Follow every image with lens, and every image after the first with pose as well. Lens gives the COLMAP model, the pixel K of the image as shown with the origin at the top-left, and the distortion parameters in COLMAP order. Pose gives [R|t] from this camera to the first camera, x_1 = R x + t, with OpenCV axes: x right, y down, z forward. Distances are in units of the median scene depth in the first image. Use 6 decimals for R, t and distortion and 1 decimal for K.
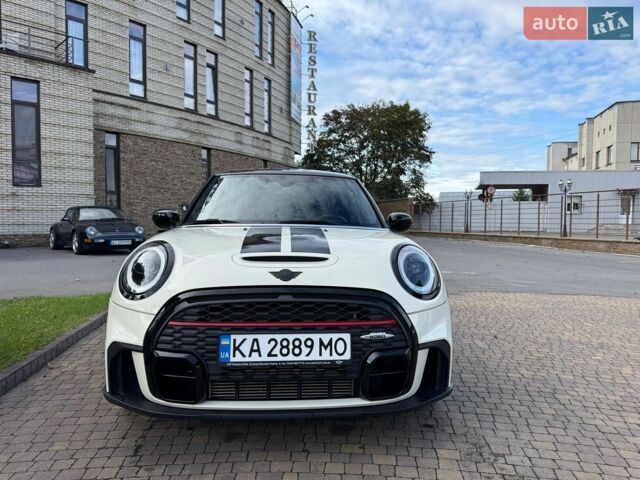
lens RADIAL K [[472.0, 0, 322.8], [0, 472.0, 241.5], [0, 0, 1]] dist [0.045644, -0.072532]
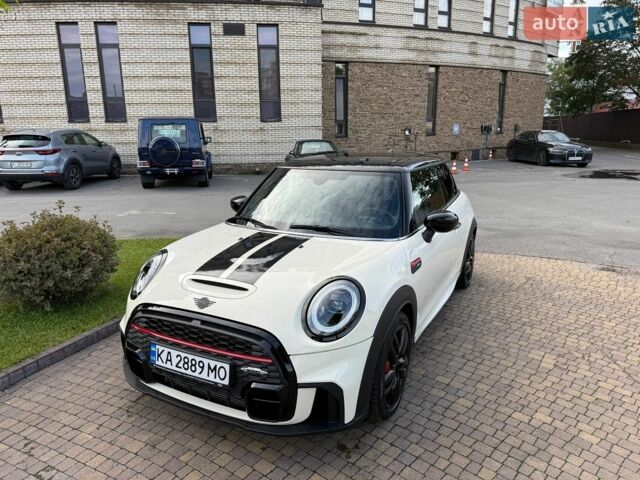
lens RADIAL K [[472.0, 0, 322.8], [0, 472.0, 241.5], [0, 0, 1]] dist [0.045644, -0.072532]
pose [[0.836501, 0.111091, -0.536586, 0.154881], [0.002672, 0.978395, 0.206726, -0.063402], [0.547958, -0.174360, 0.818132, 0.039109]]
